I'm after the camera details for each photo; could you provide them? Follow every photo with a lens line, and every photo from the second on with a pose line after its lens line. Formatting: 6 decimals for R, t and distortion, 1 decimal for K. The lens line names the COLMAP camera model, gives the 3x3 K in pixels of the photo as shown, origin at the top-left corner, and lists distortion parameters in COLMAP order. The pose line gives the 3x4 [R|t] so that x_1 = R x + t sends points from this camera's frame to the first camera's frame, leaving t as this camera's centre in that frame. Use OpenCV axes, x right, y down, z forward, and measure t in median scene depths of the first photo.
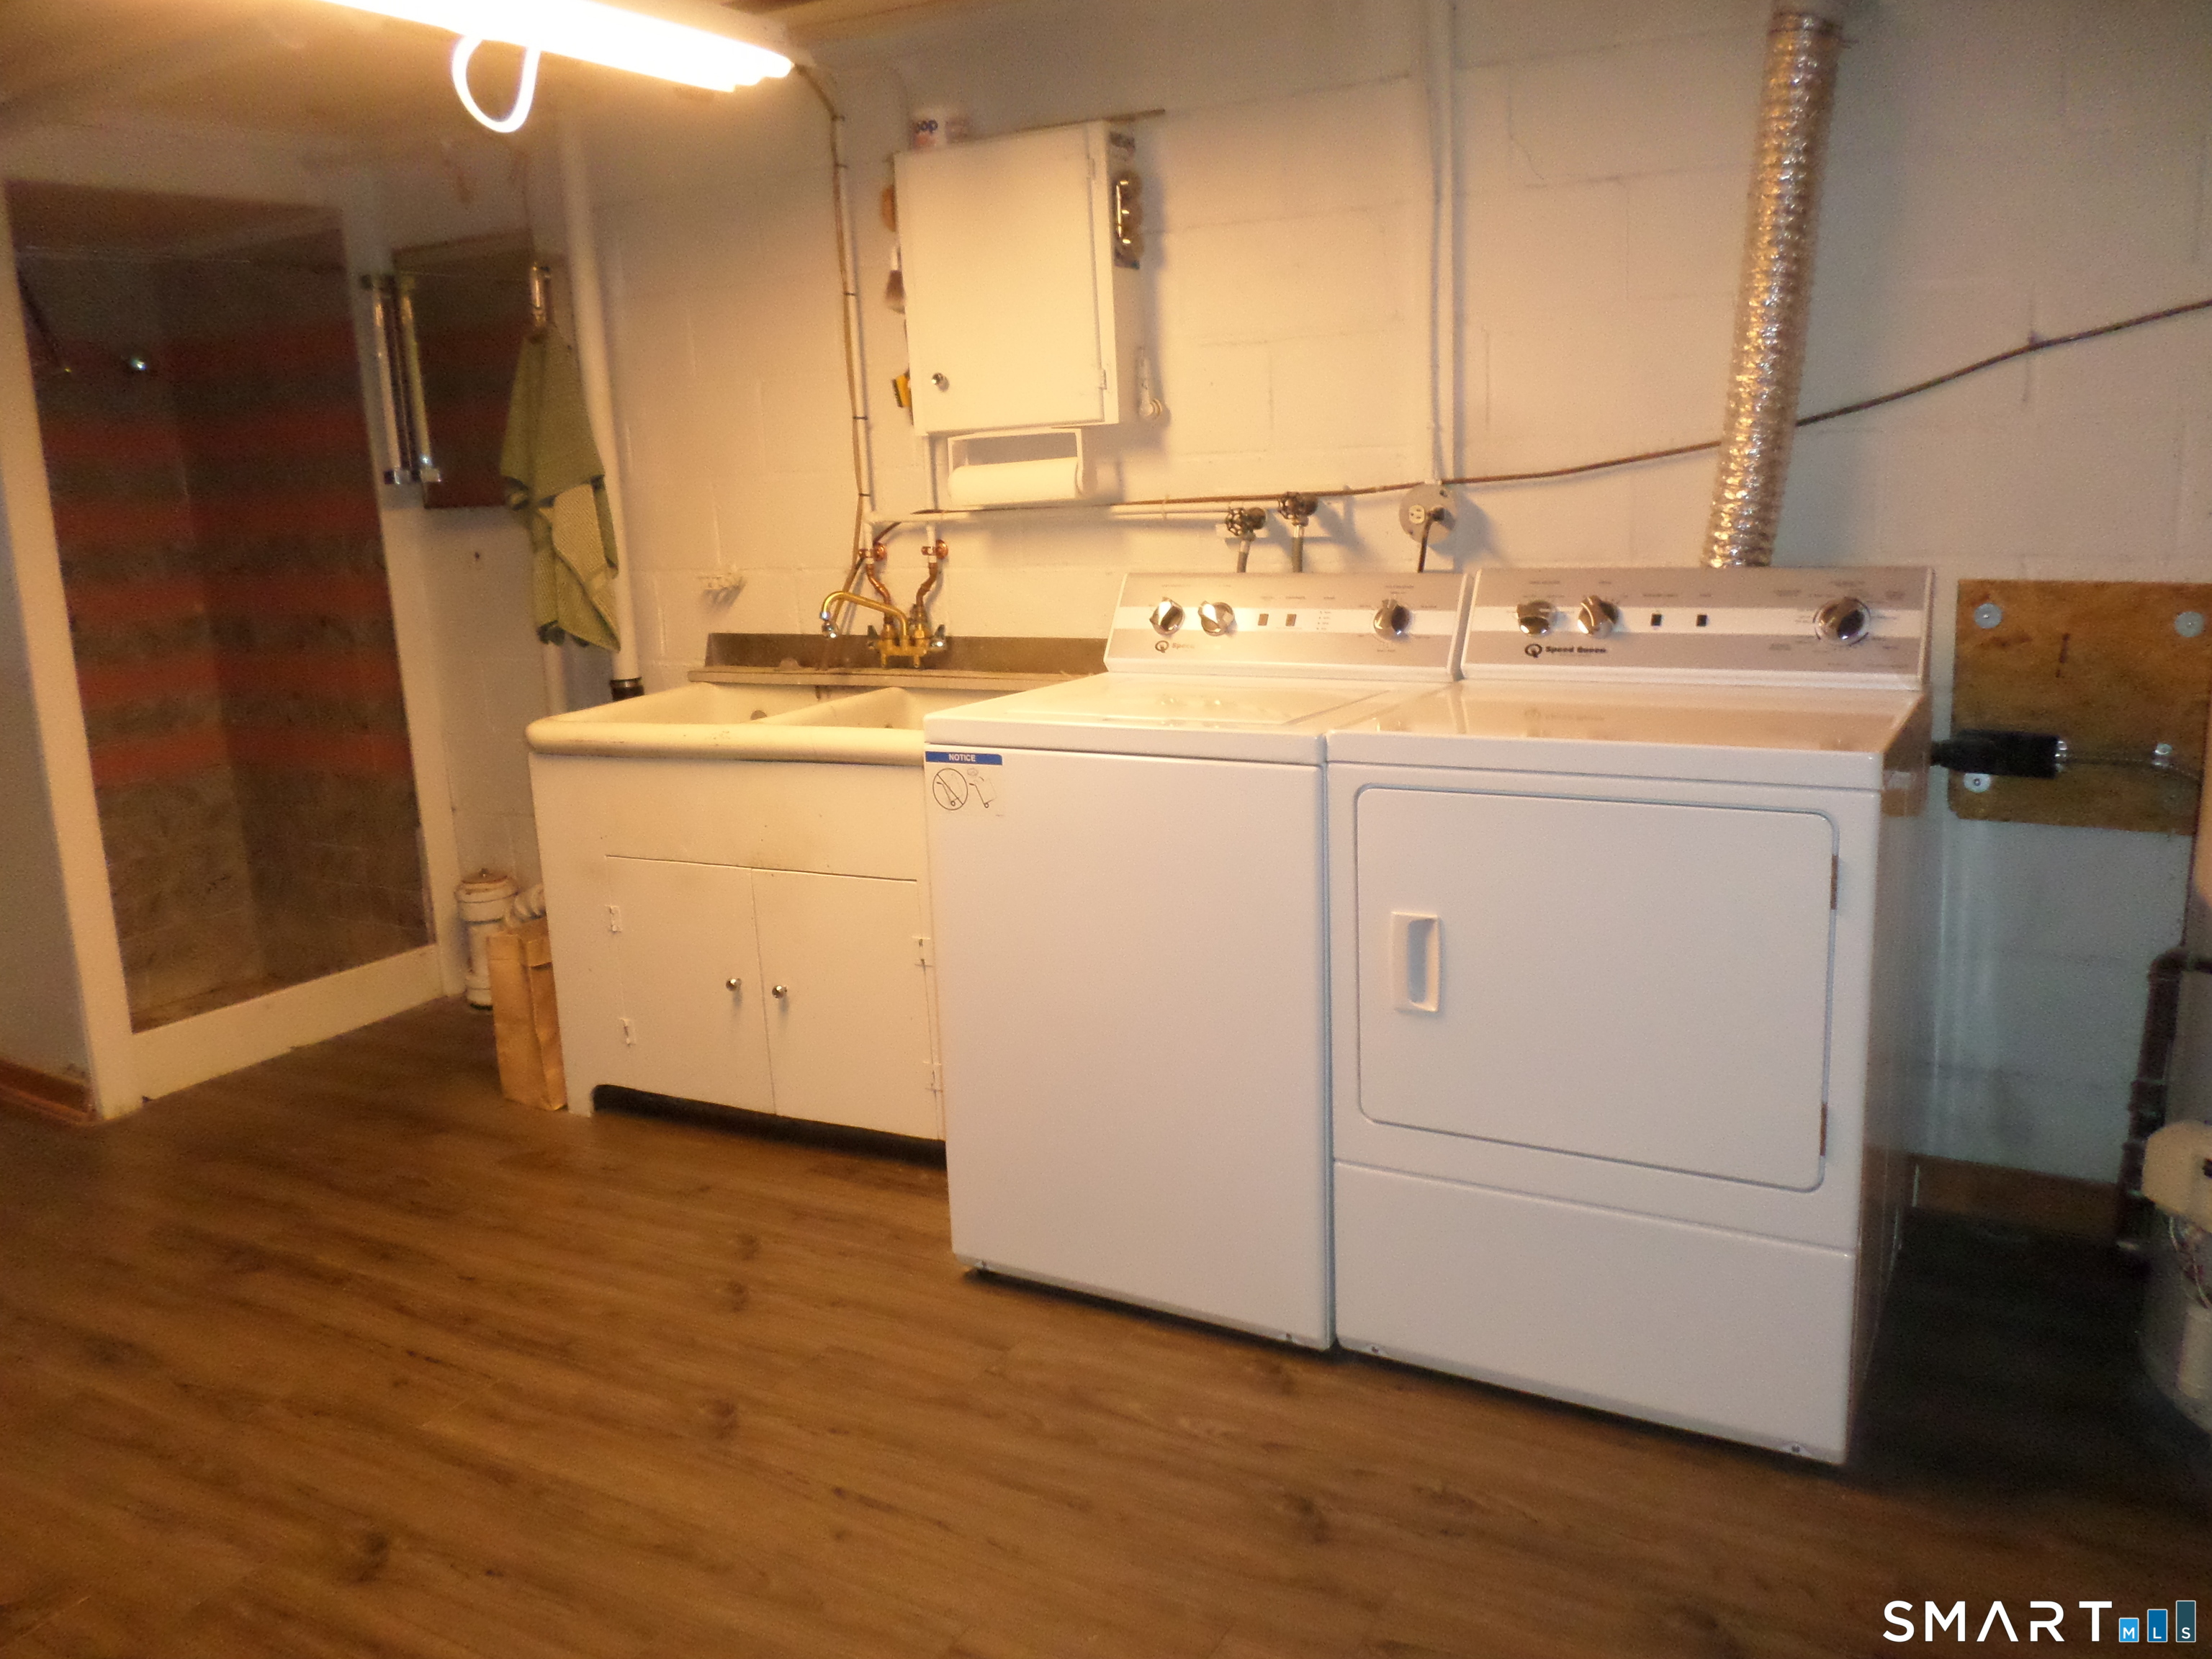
lens RADIAL K [[1684.3, 0, 1127.3], [0, 1684.3, 823.9], [0, 0, 1]] dist [-0.015704, -0.005892]
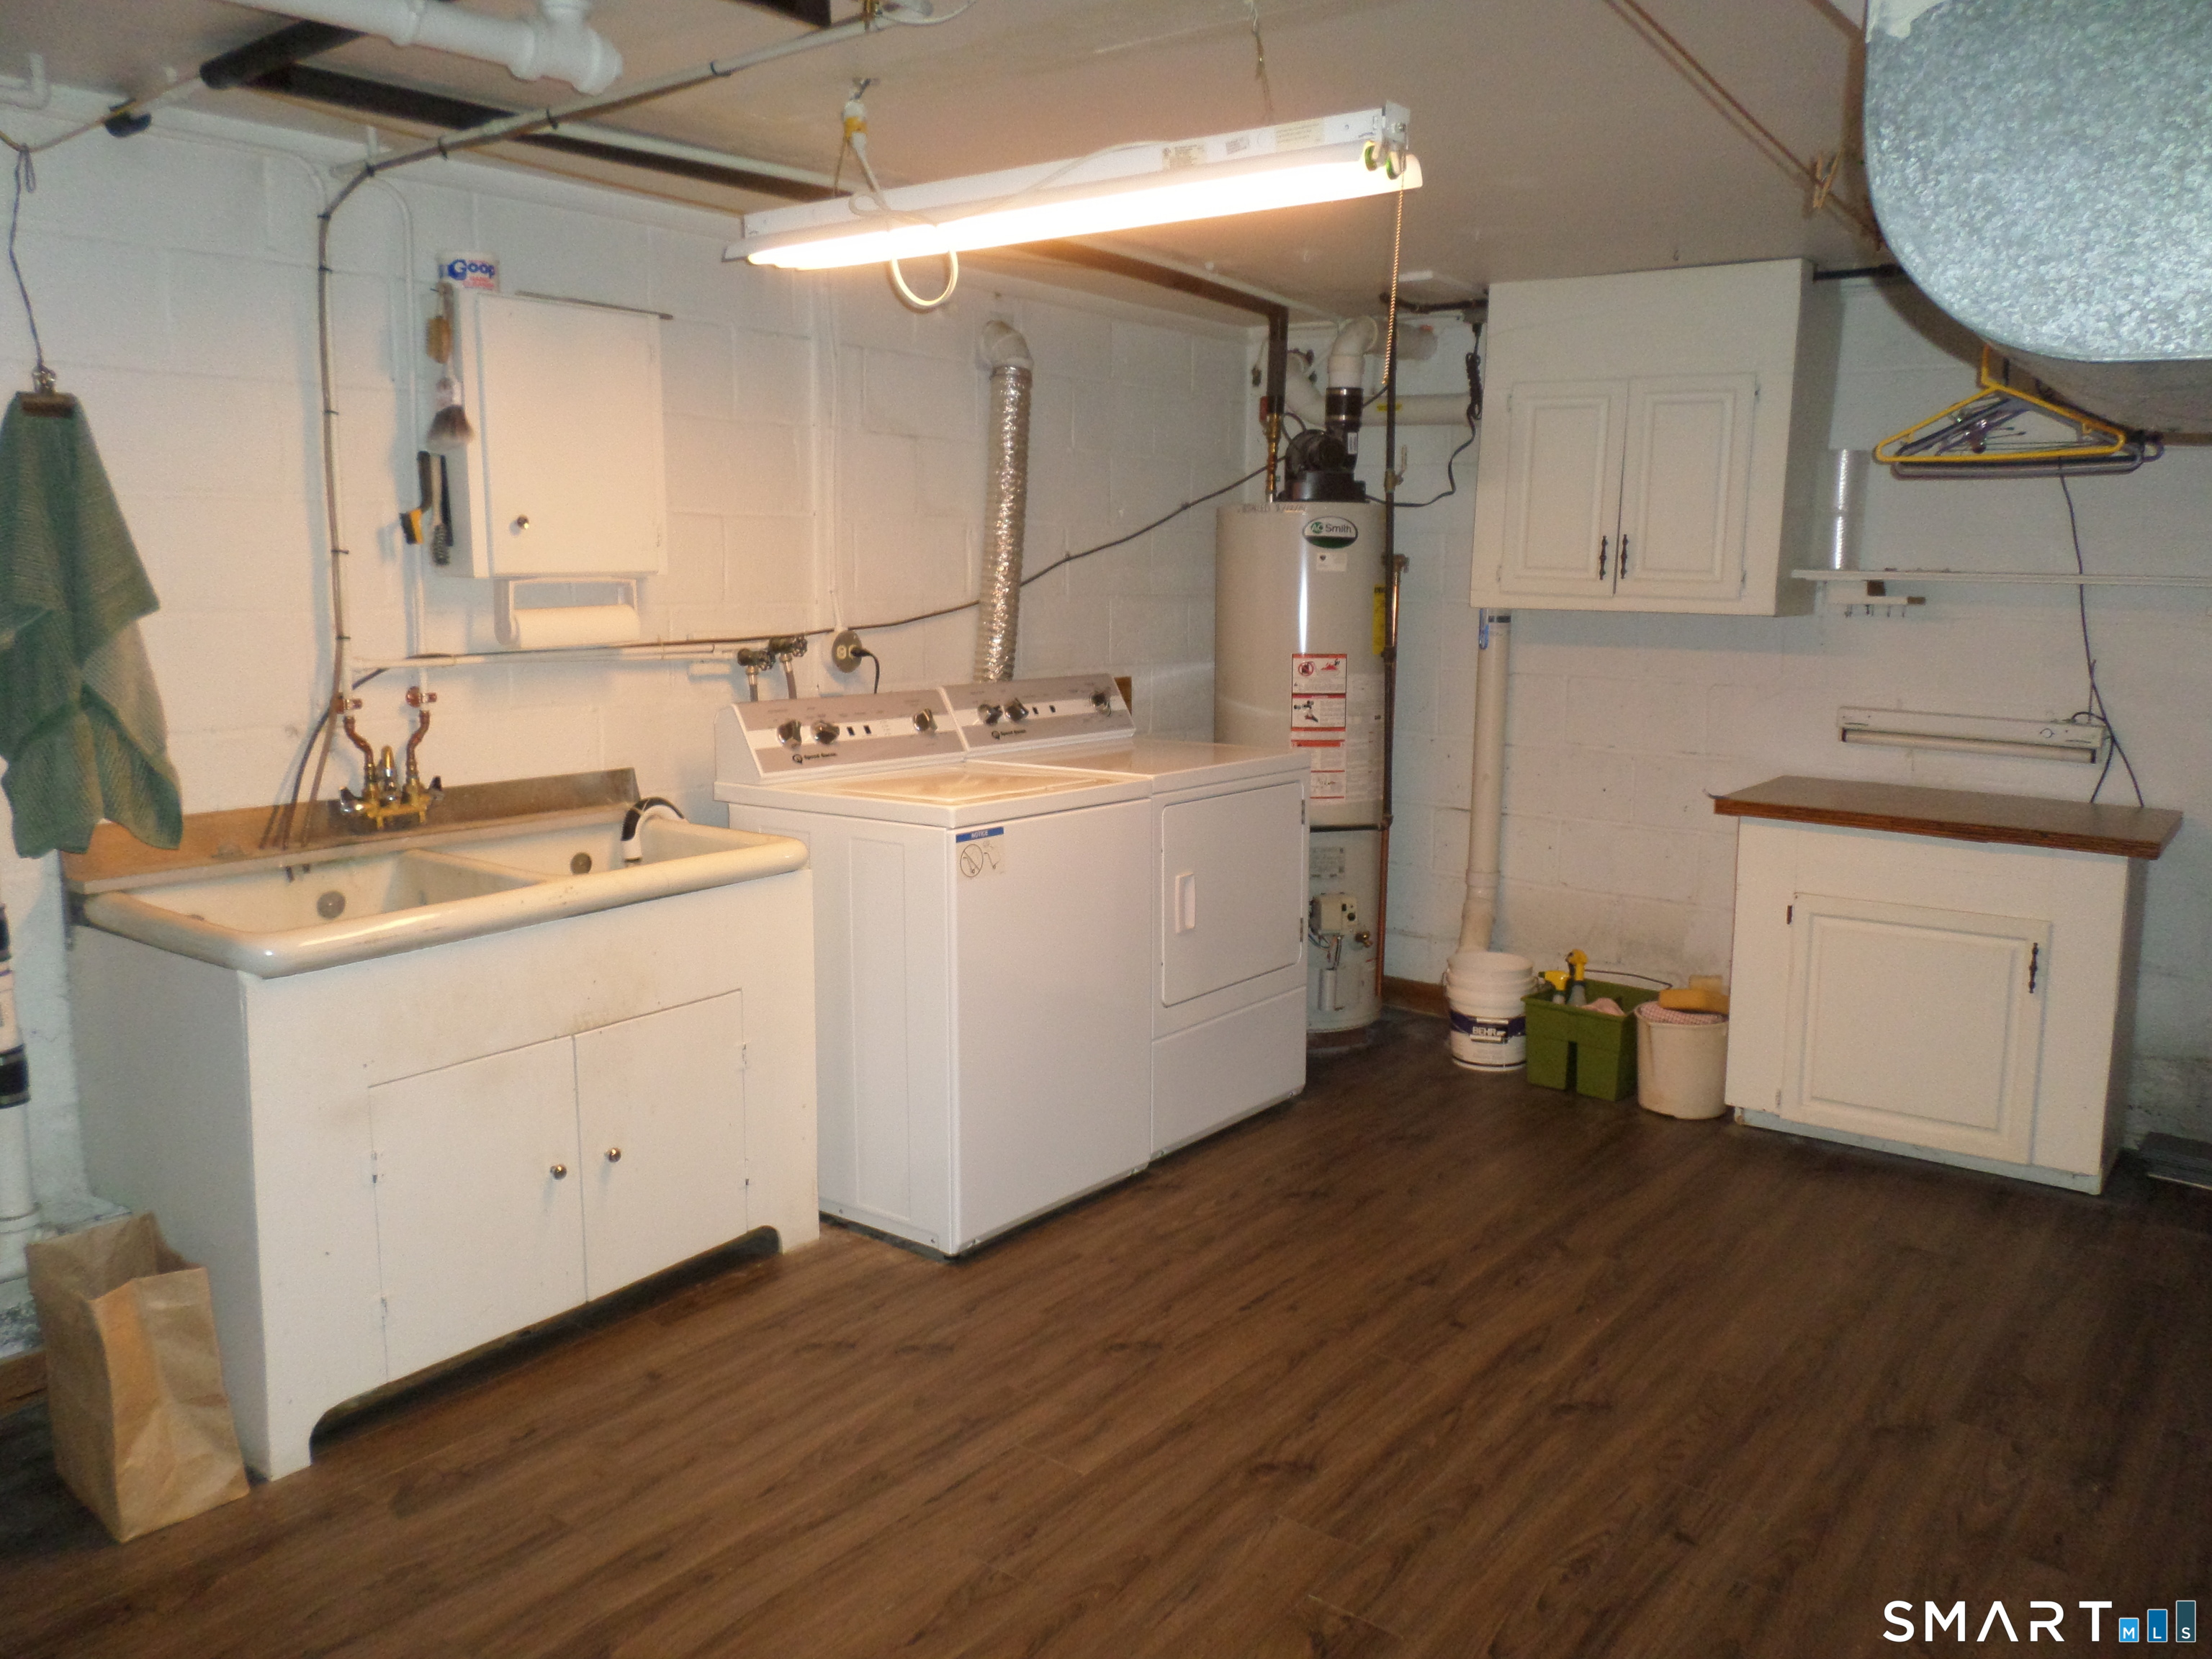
lens RADIAL K [[1684.3, 0, 1129.8], [0, 1684.3, 827.2], [0, 0, 1]] dist [-0.015704, -0.005892]
pose [[0.148905, -0.108500, 0.982881, -1.247945], [0.196856, 0.977320, 0.078063, -0.113305], [-0.969059, 0.181862, 0.166886, 0.614518]]
